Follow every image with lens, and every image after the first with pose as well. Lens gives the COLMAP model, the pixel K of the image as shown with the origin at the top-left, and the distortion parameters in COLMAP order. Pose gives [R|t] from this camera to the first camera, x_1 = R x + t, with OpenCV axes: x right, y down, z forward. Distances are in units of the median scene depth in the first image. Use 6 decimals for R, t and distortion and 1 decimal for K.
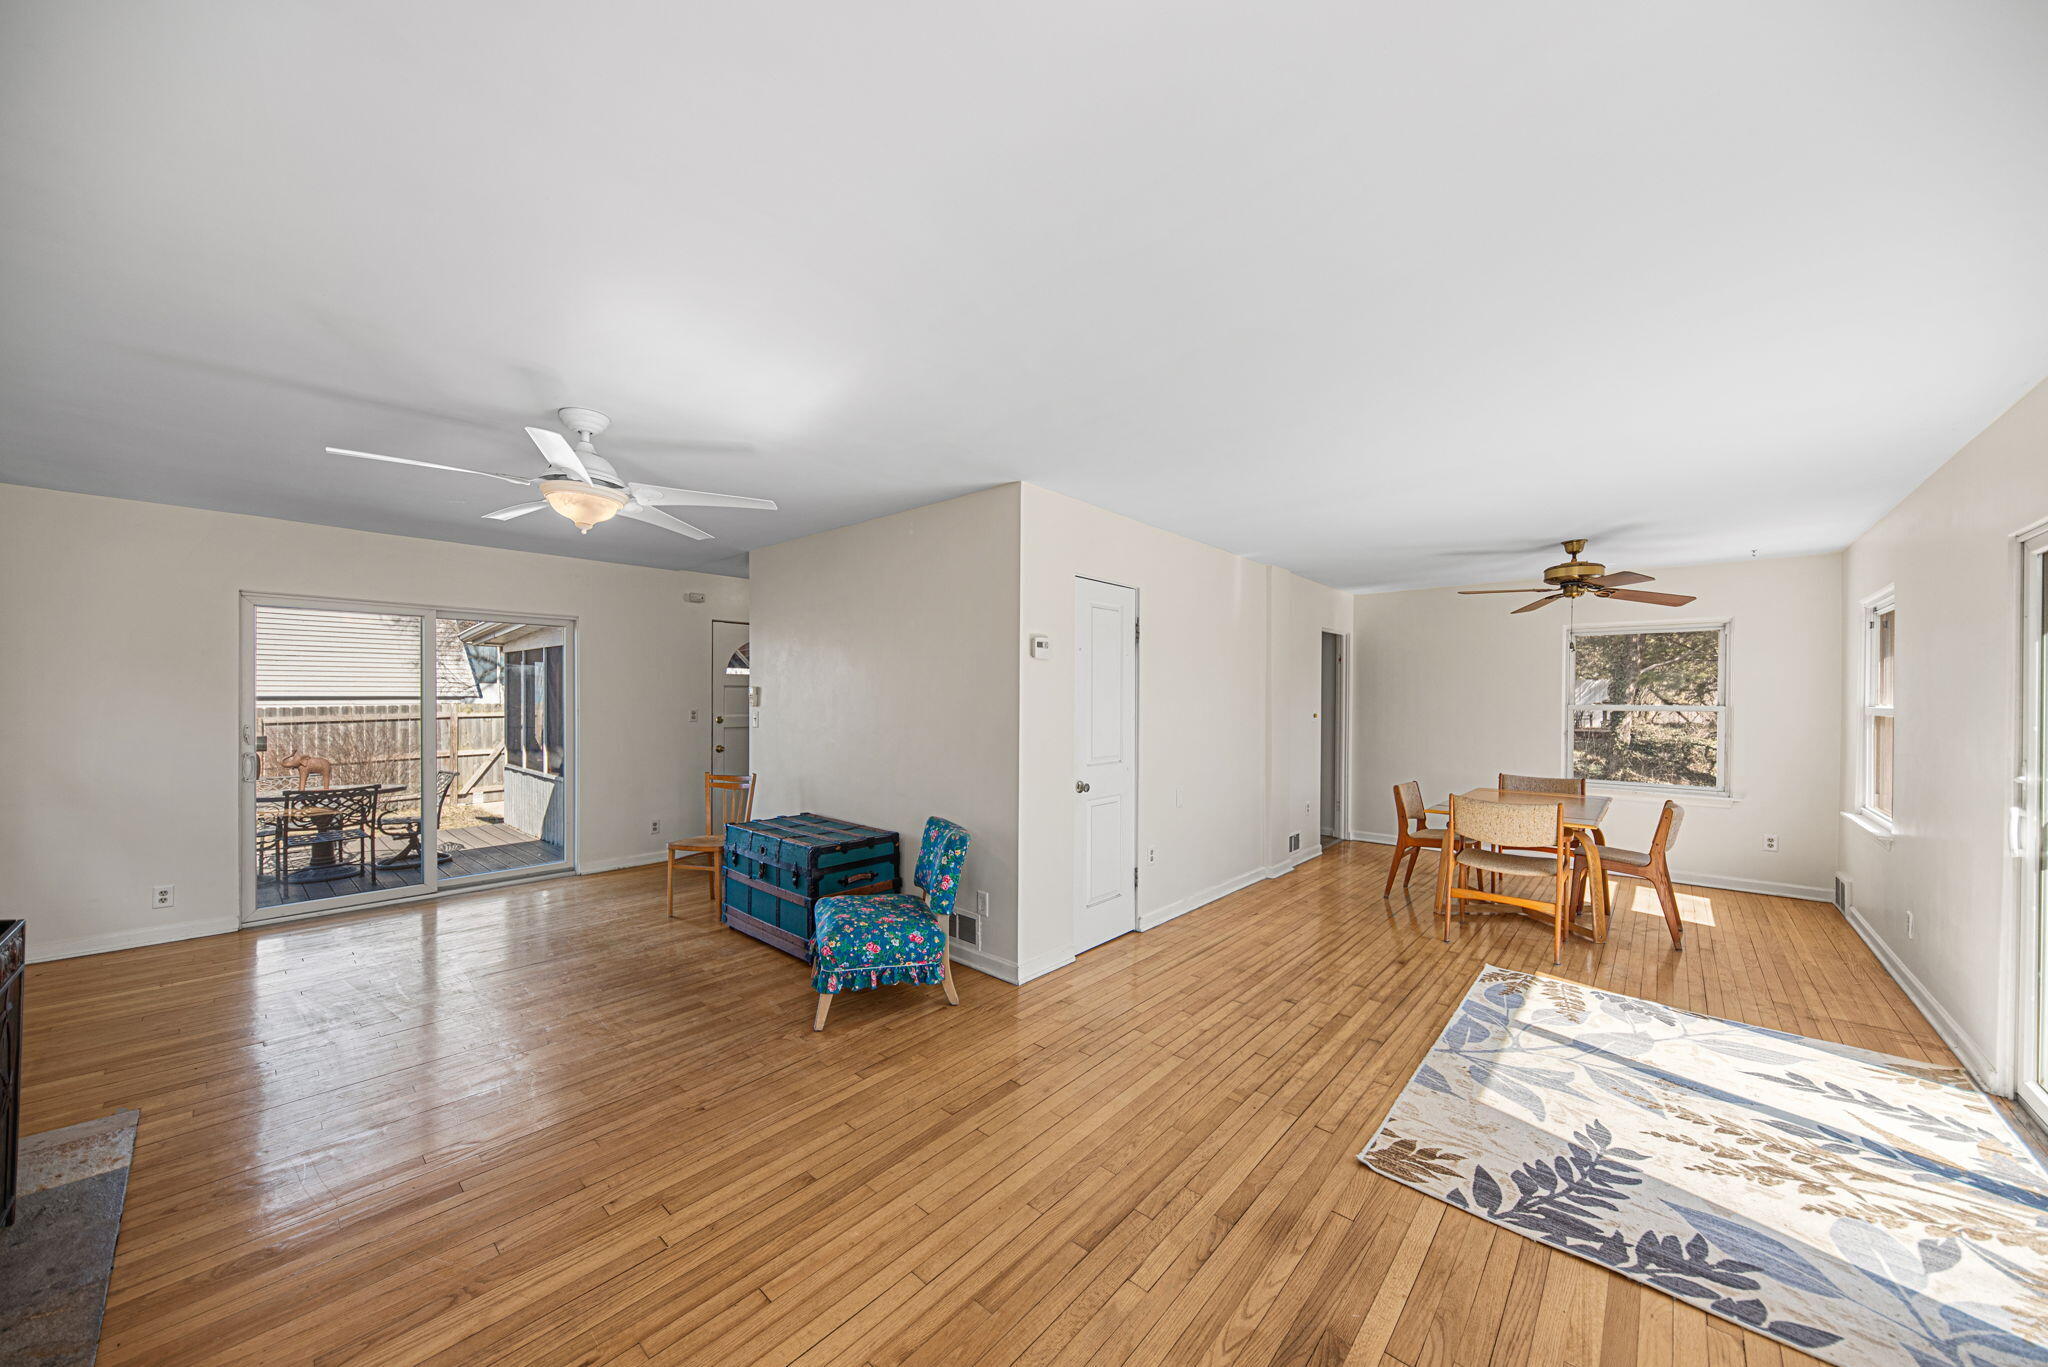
lens RADIAL K [[710.9, 0, 1015.5], [0, 710.9, 696.8], [0, 0, 1]] dist [0.001521, -0.000032]
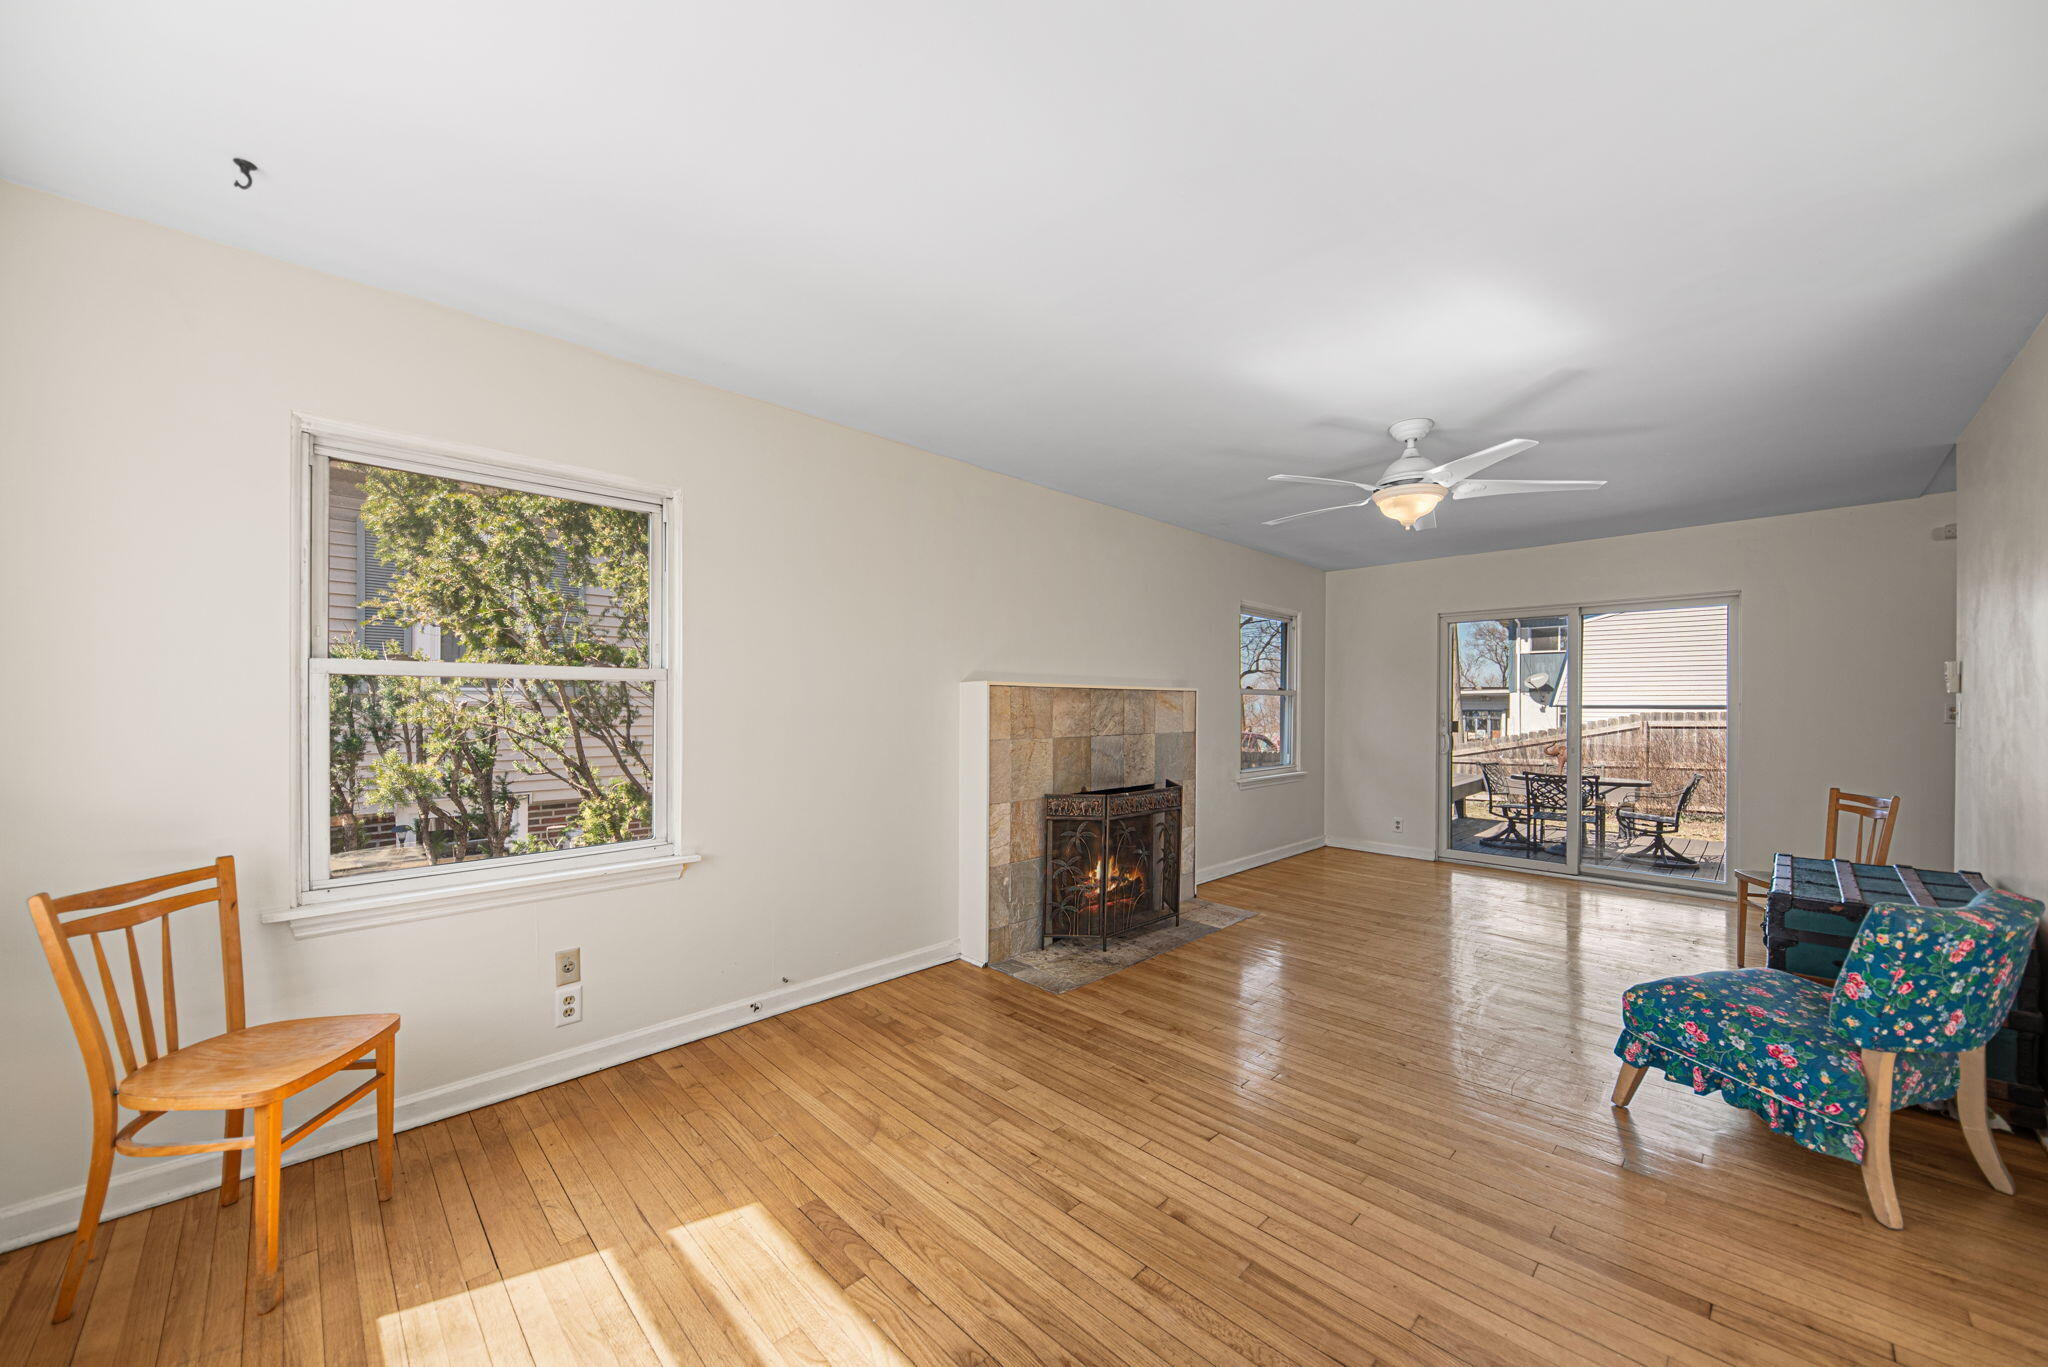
lens RADIAL K [[730.4, 0, 1030.0], [0, 730.4, 711.2], [0, 0, 1]] dist [-0.000686, -0.000053]
pose [[-0.045462, 0.003013, -0.998962, 0.495150], [-0.001295, 0.999994, 0.003075, 0.047135], [0.998965, 0.001434, -0.045458, 0.386969]]
